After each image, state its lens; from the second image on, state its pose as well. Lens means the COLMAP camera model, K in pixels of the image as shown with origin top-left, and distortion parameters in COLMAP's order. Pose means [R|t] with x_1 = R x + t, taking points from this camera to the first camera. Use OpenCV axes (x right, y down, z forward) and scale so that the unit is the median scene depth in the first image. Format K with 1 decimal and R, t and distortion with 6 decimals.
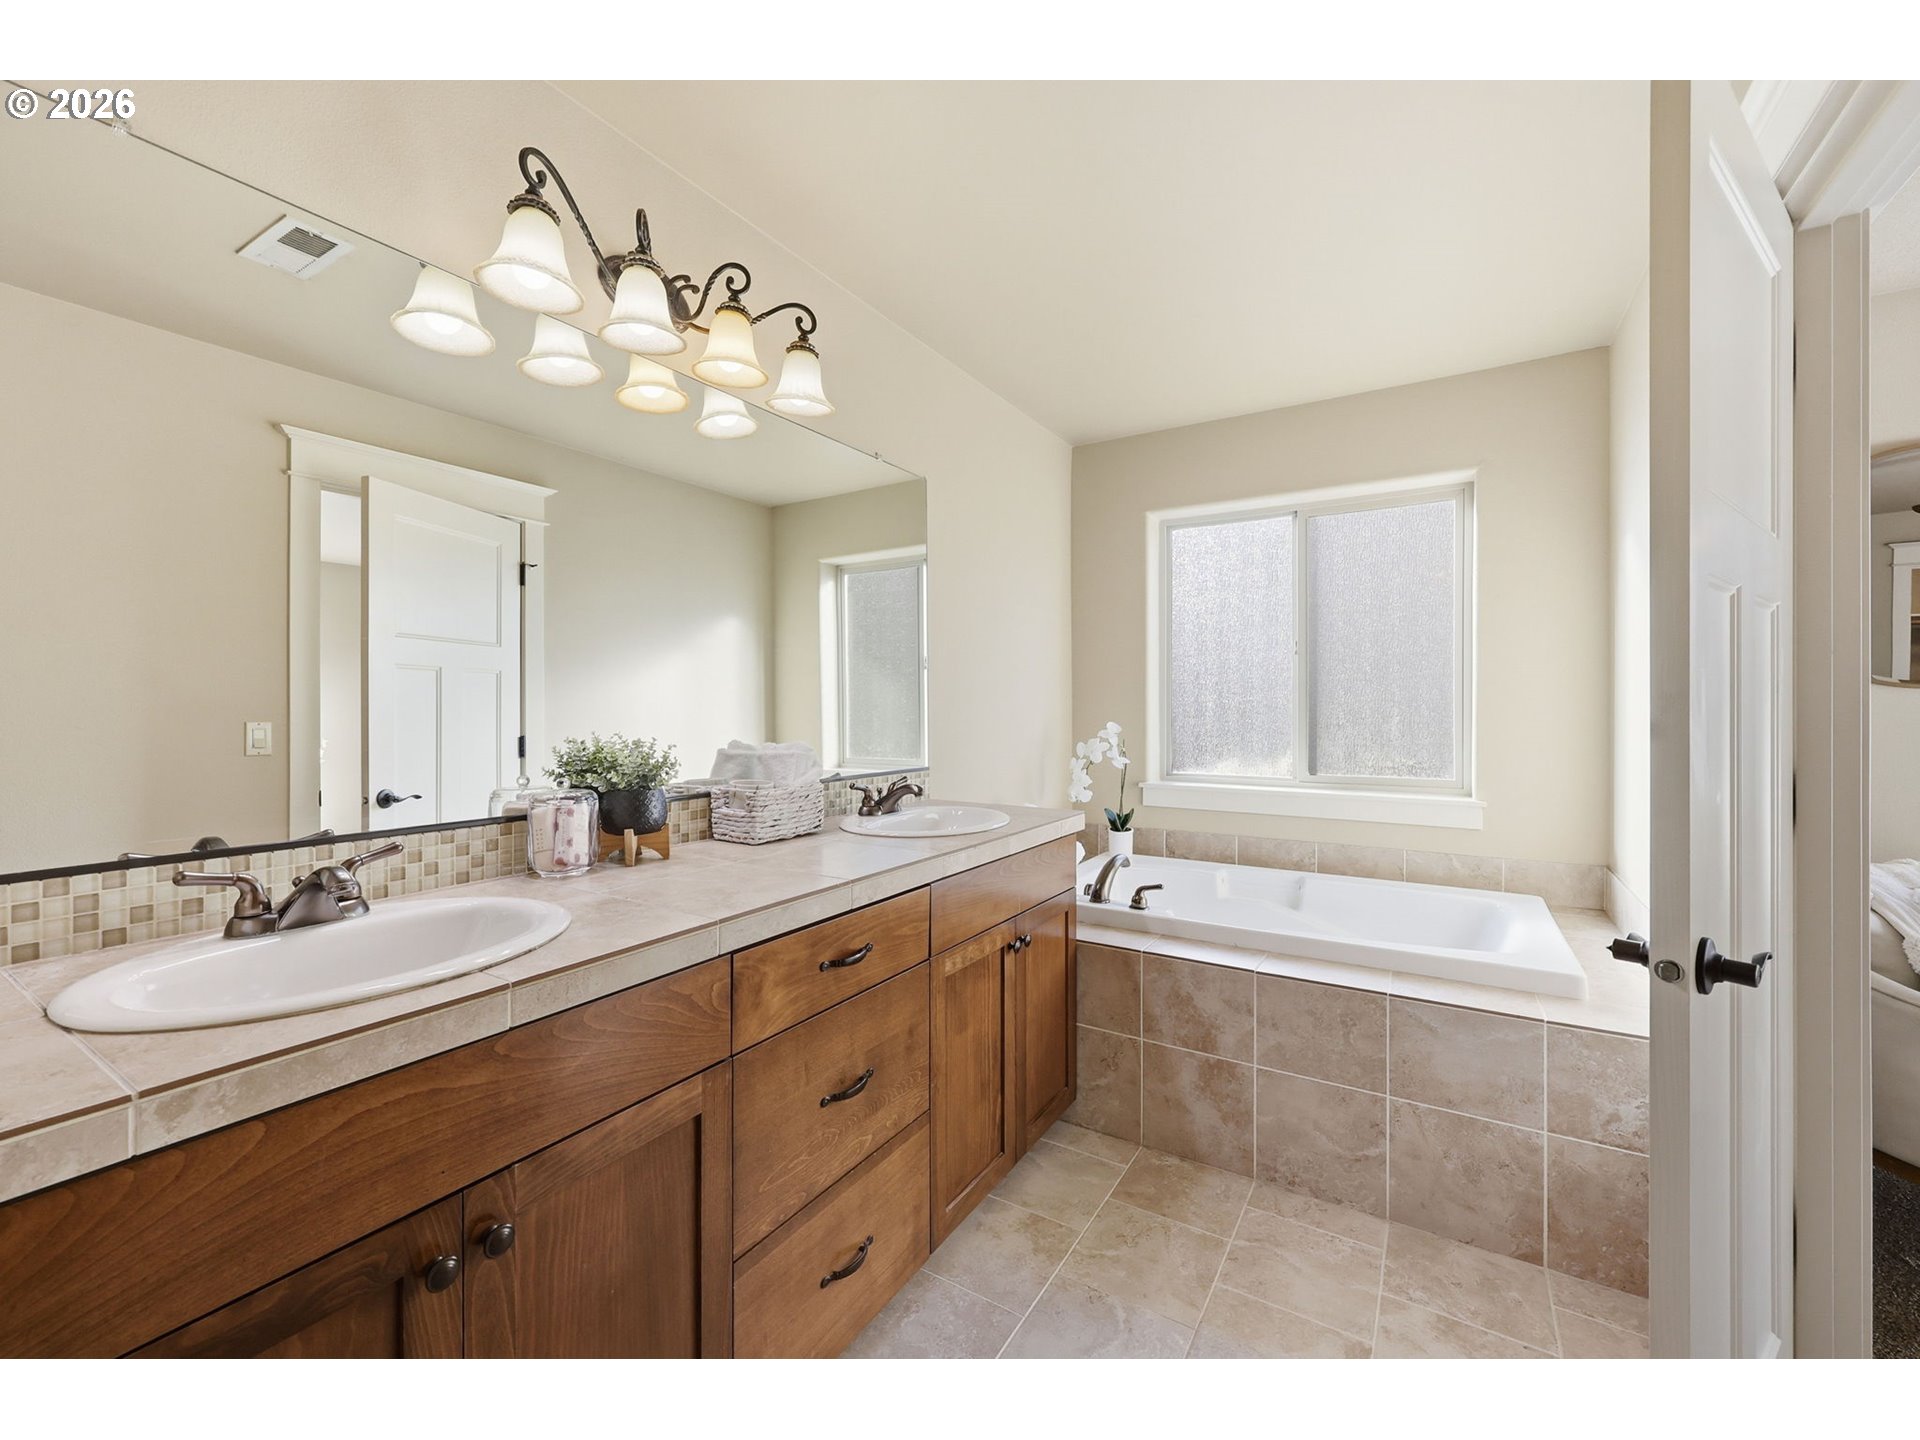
lens RADIAL K [[785.7, 0, 945.3], [0, 785.7, 714.8], [0, 0, 1]] dist [-0.003585, -0.000369]
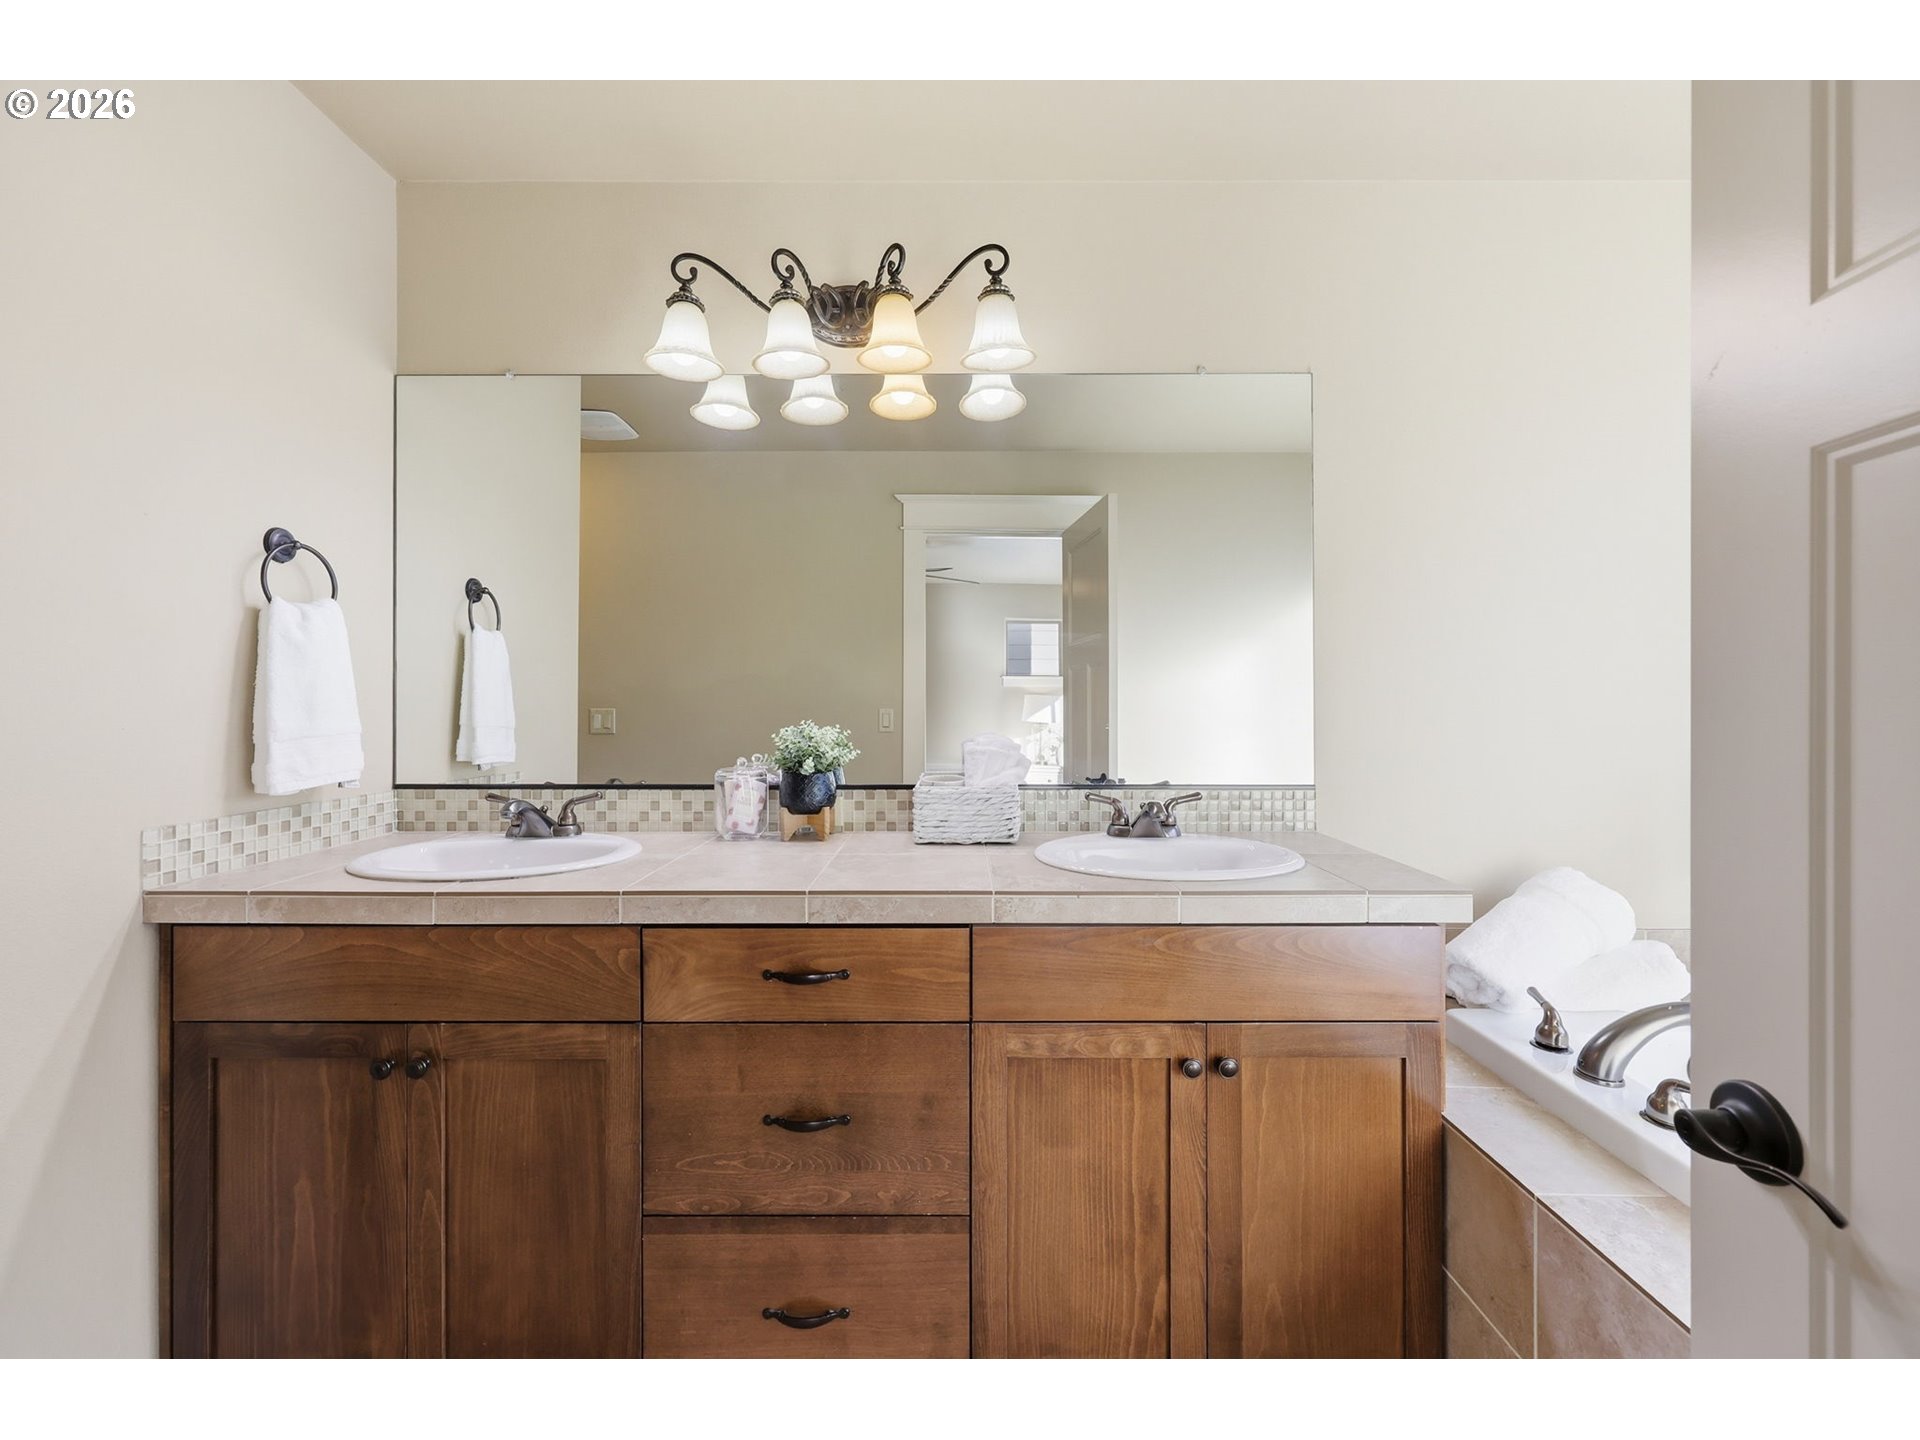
lens RADIAL K [[785.7, 0, 955.9], [0, 785.7, 701.4], [0, 0, 1]] dist [-0.003585, -0.000369]
pose [[0.531865, 0.004708, -0.846816, 0.733604], [-0.009924, 0.999951, -0.000673, -0.007102], [0.846771, 0.008761, 0.531886, 0.668143]]
